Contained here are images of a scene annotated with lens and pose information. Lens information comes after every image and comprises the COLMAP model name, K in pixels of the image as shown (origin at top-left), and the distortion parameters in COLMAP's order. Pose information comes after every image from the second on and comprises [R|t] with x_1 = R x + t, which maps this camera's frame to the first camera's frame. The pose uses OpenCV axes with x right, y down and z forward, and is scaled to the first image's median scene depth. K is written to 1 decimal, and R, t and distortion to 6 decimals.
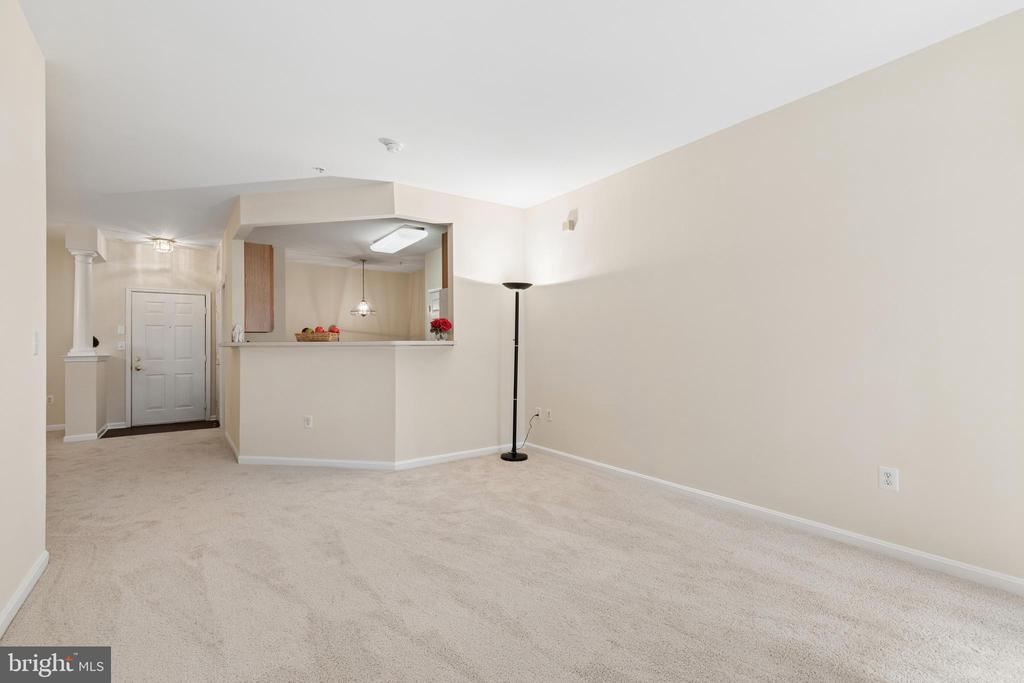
lens RADIAL K [[458.5, 0, 514.7], [0, 458.5, 343.3], [0, 0, 1]] dist [0.006514, -0.000269]
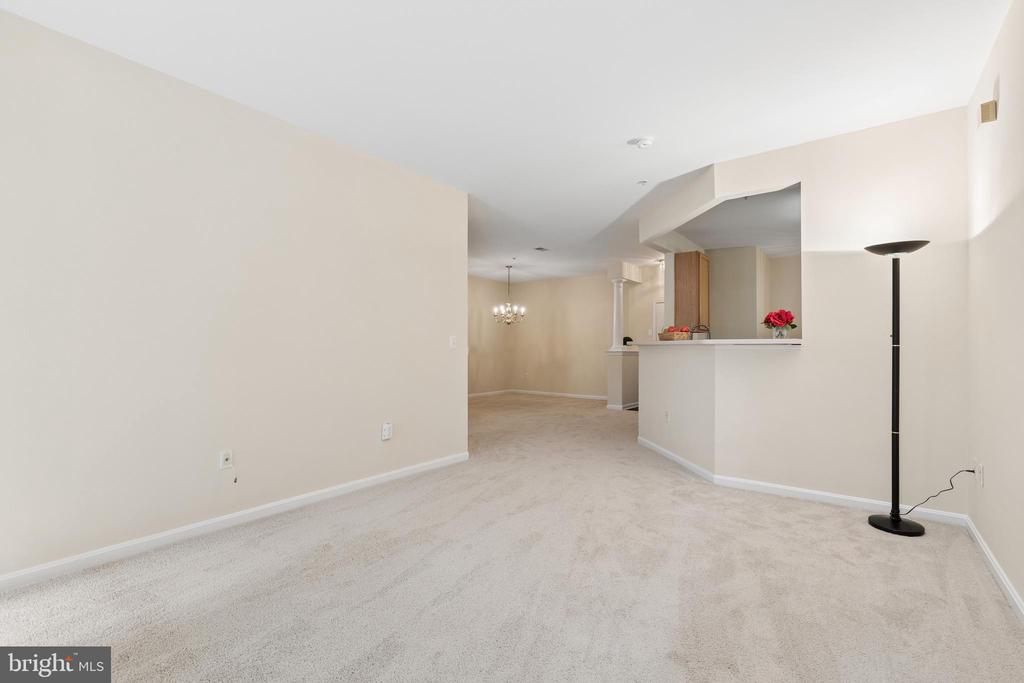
lens RADIAL K [[458.5, 0, 514.7], [0, 458.5, 343.3], [0, 0, 1]] dist [0.006514, -0.000269]
pose [[0.305573, 0.001301, -0.952168, 0.471728], [-0.001333, 0.999999, 0.000939, 0.001984], [0.952168, 0.000983, 0.305574, 0.349013]]
